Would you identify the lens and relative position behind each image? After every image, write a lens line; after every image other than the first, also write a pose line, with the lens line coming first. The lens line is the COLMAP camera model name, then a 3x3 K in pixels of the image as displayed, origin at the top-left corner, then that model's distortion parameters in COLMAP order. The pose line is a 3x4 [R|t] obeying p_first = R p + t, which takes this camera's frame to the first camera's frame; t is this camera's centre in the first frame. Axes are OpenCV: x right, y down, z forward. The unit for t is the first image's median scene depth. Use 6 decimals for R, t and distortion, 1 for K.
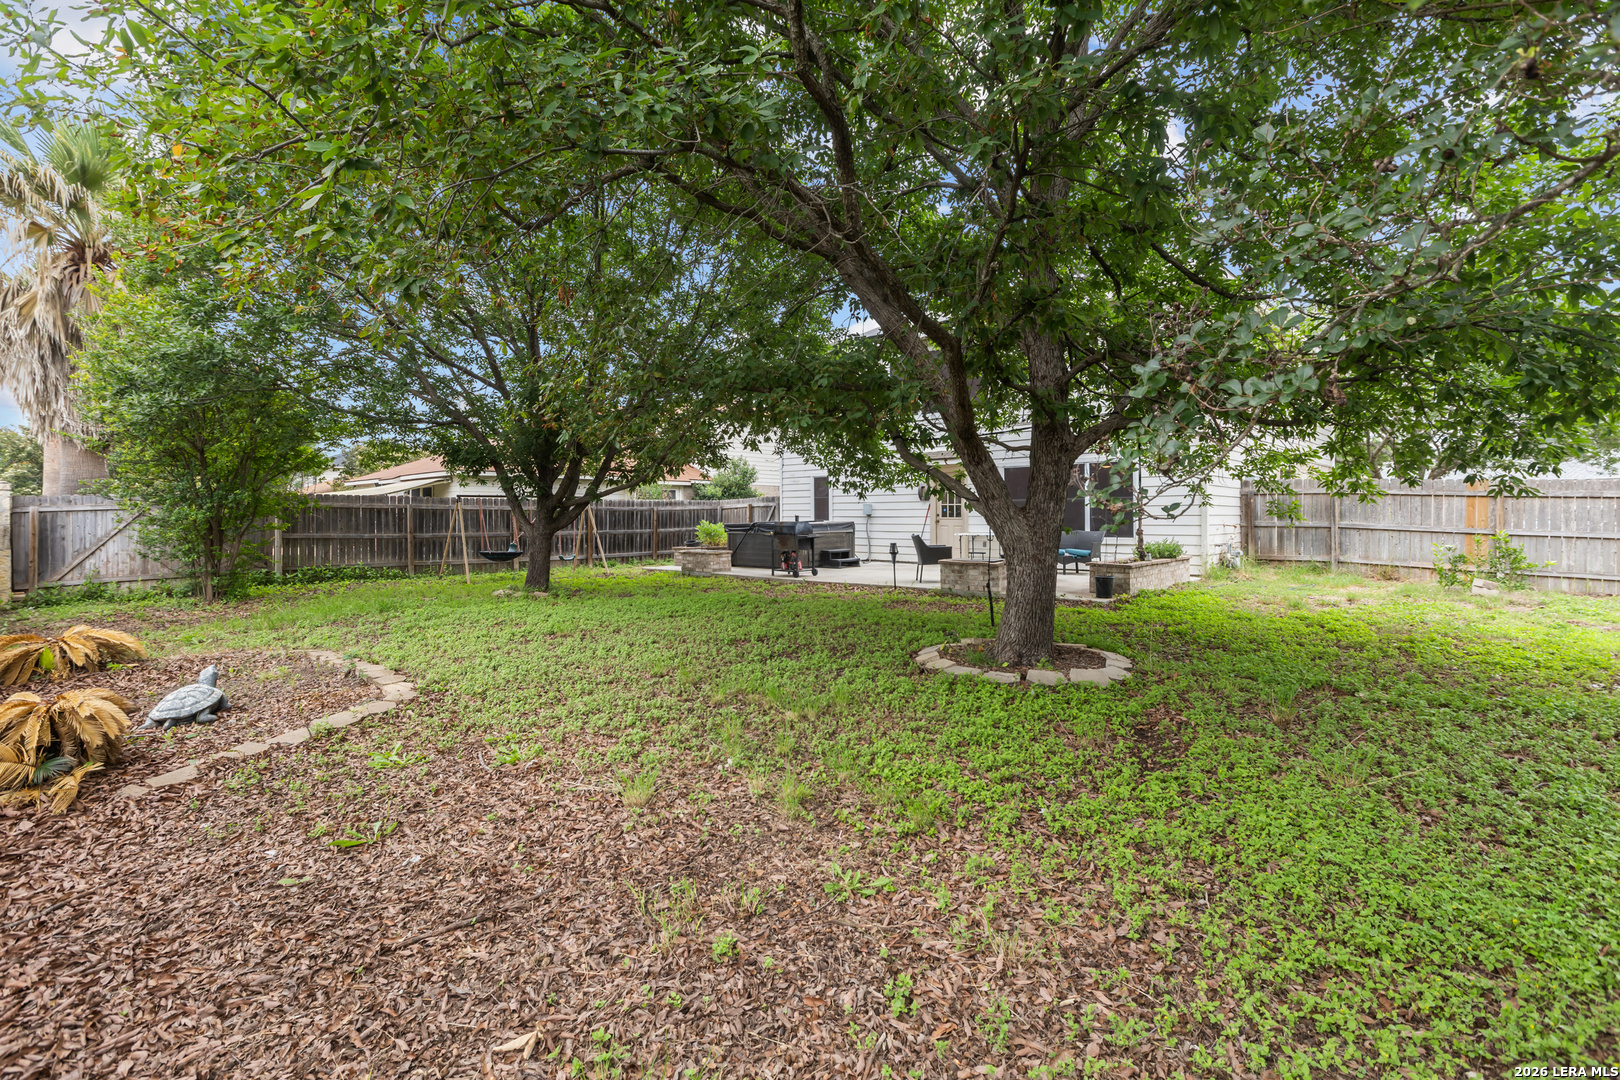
lens RADIAL K [[722.4, 0, 809.9], [0, 722.4, 536.2], [0, 0, 1]] dist [0.001311, -0.000710]
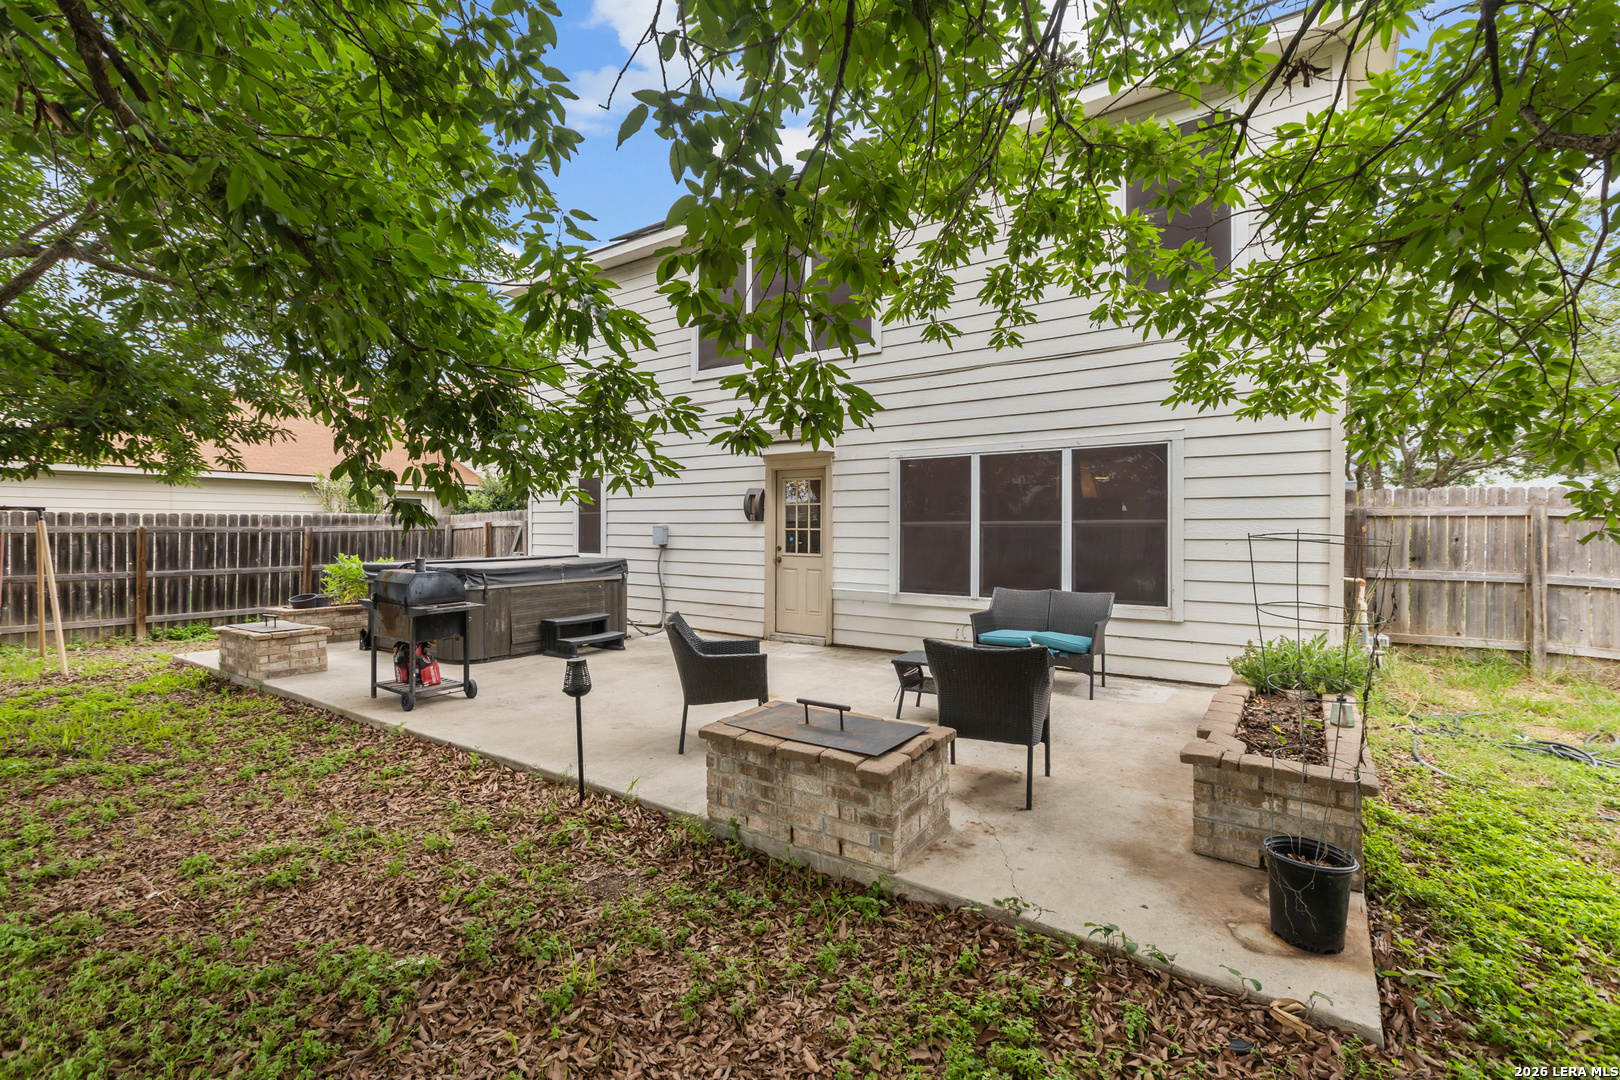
lens RADIAL K [[722.4, 0, 811.6], [0, 722.4, 530.3], [0, 0, 1]] dist [0.001311, -0.000710]
pose [[0.988459, 0.005647, 0.151383, 0.120409], [-0.001718, 0.999659, -0.026069, -0.029085], [-0.151478, 0.025508, 0.988131, 0.463812]]
